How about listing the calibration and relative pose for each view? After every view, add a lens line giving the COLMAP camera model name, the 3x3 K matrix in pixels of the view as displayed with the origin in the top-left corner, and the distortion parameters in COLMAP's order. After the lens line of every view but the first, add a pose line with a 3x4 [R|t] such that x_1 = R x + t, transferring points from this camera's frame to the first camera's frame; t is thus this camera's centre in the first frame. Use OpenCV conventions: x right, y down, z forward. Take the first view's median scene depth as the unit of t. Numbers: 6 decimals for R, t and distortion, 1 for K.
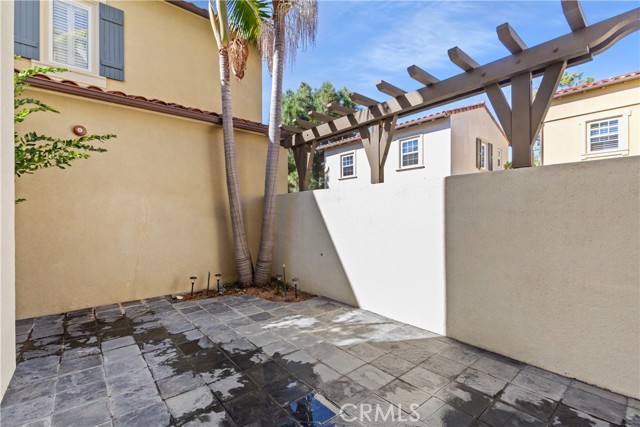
lens RADIAL K [[286.2, 0, 316.1], [0, 286.2, 213.4], [0, 0, 1]] dist [0.004460, -0.000316]
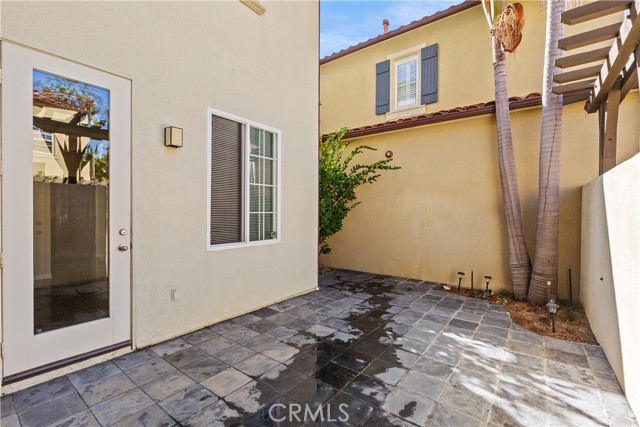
lens RADIAL K [[286.2, 0, 315.5], [0, 286.2, 214.2], [0, 0, 1]] dist [0.004460, -0.000316]
pose [[0.215461, 0.011351, -0.976446, 0.620985], [0.003170, 0.999919, 0.012324, -0.002235], [0.976507, -0.005751, 0.215408, 0.363878]]
